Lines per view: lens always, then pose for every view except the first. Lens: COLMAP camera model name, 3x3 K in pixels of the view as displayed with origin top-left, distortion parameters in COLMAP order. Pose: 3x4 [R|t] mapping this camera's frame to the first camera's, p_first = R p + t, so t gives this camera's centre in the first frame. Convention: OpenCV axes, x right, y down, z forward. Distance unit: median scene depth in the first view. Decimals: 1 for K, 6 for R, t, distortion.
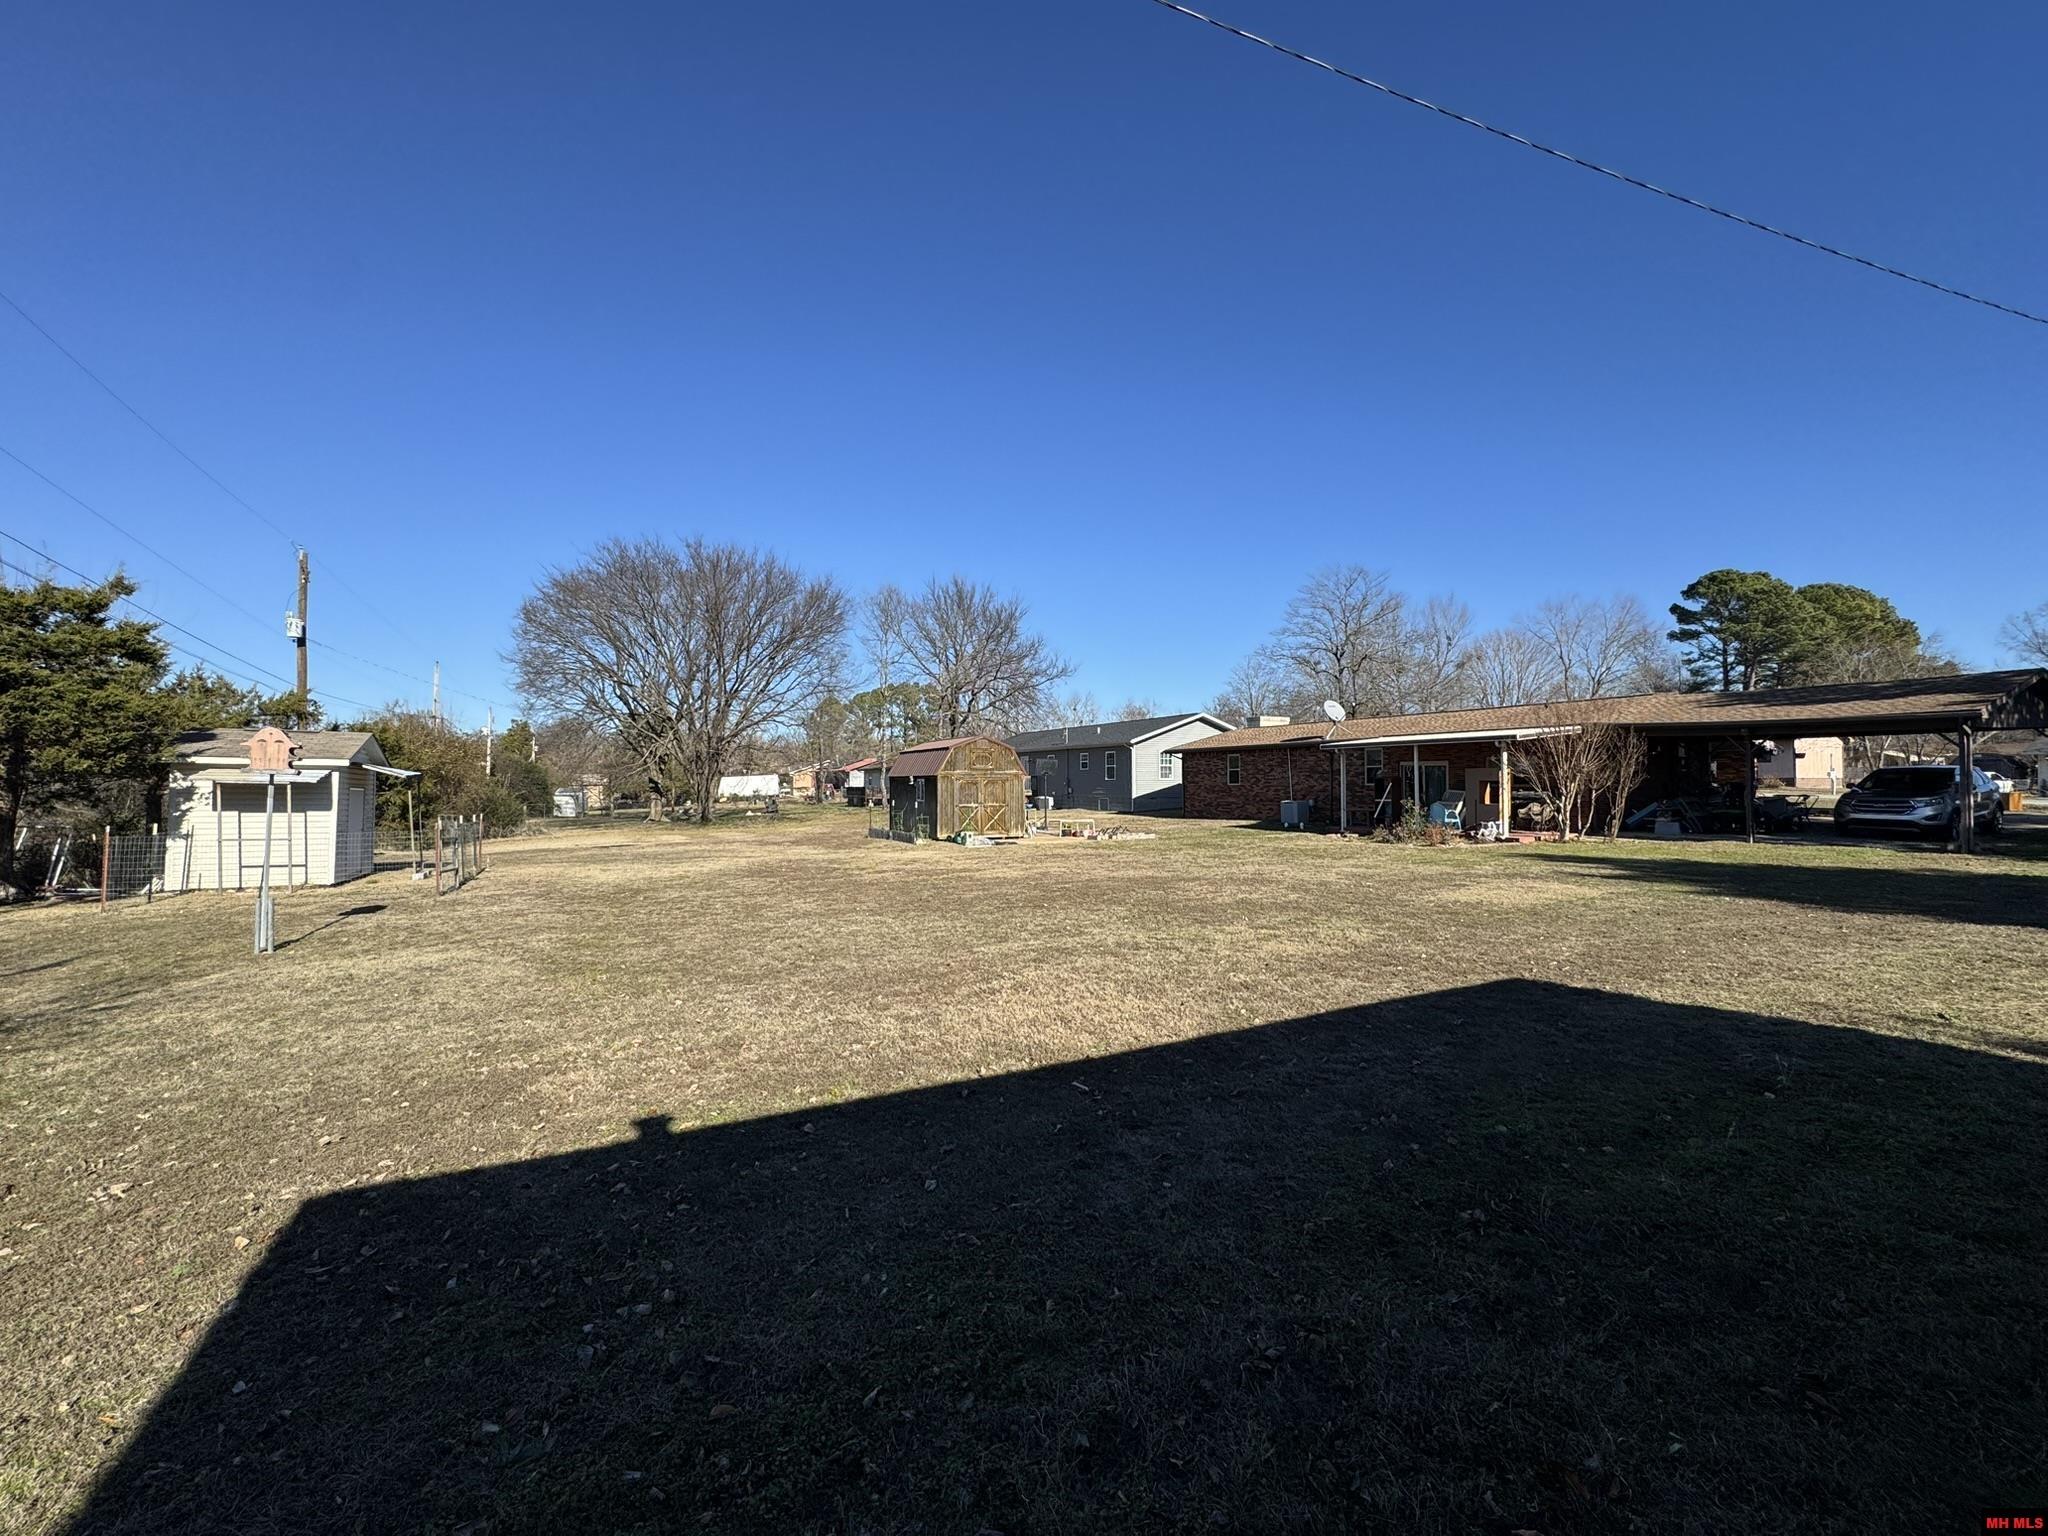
lens RADIAL K [[823.3, 0, 1025.5], [0, 823.3, 769.5], [0, 0, 1]] dist [0.000440, 0.000585]
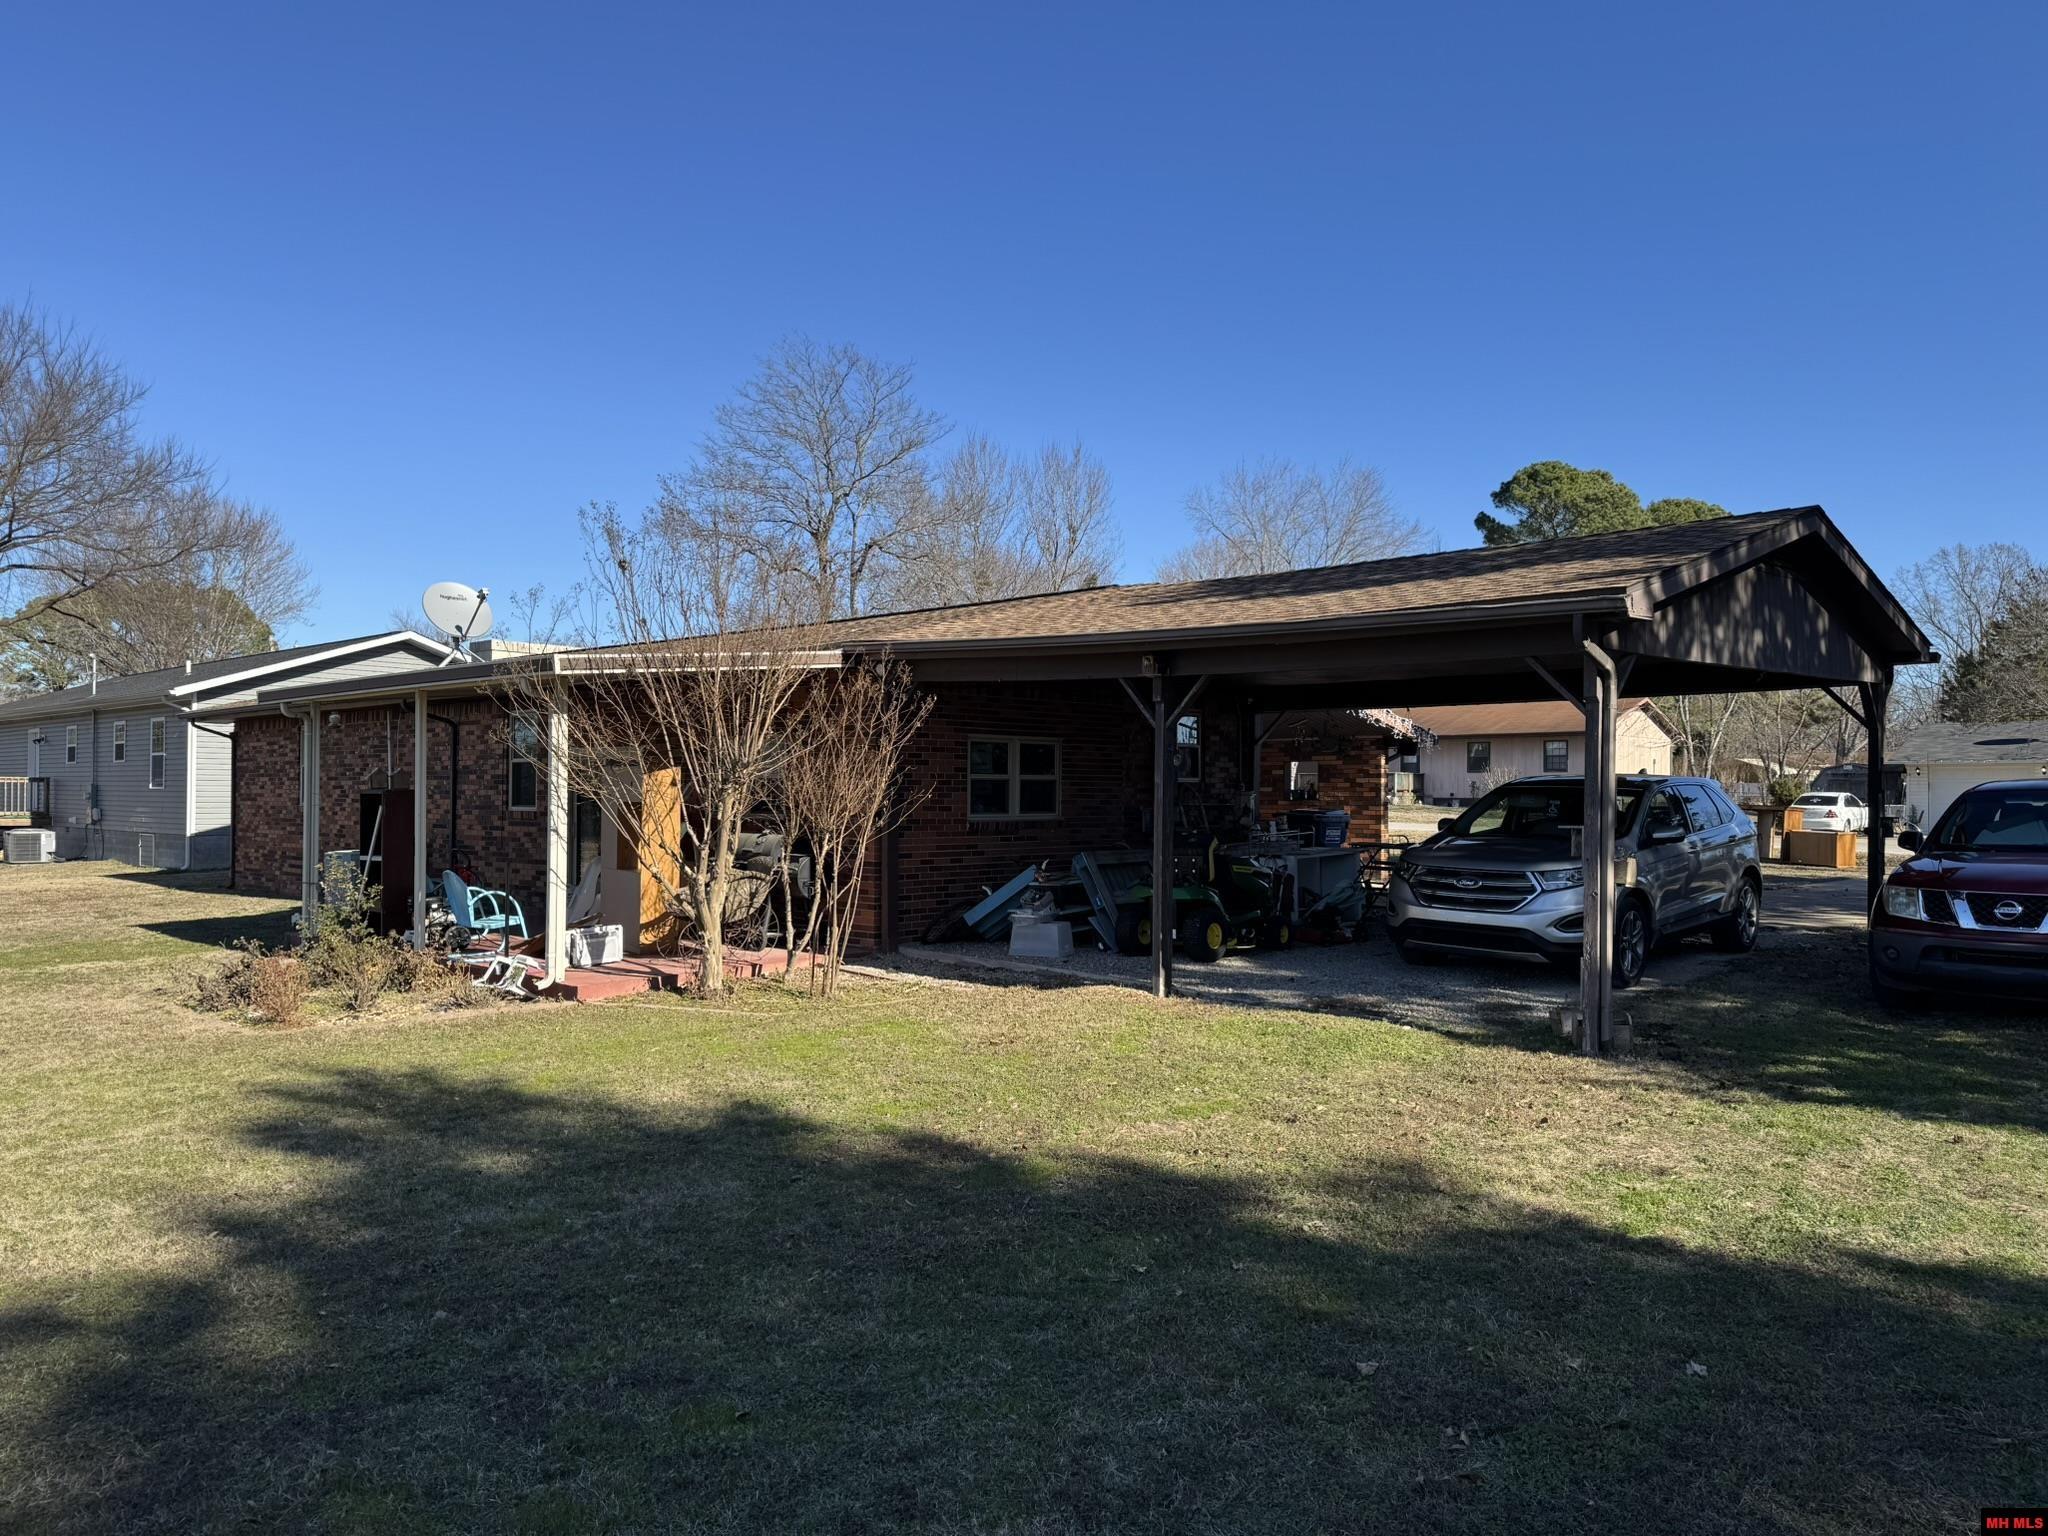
lens RADIAL K [[1428.8, 0, 1022.9], [0, 1428.8, 781.0], [0, 0, 1]] dist [0.009275, -0.003648]
pose [[0.949477, 0.012696, 0.313578, 0.202856], [-0.014433, 0.999891, 0.003218, 0.000149], [-0.313503, -0.007581, 0.949557, 0.146505]]
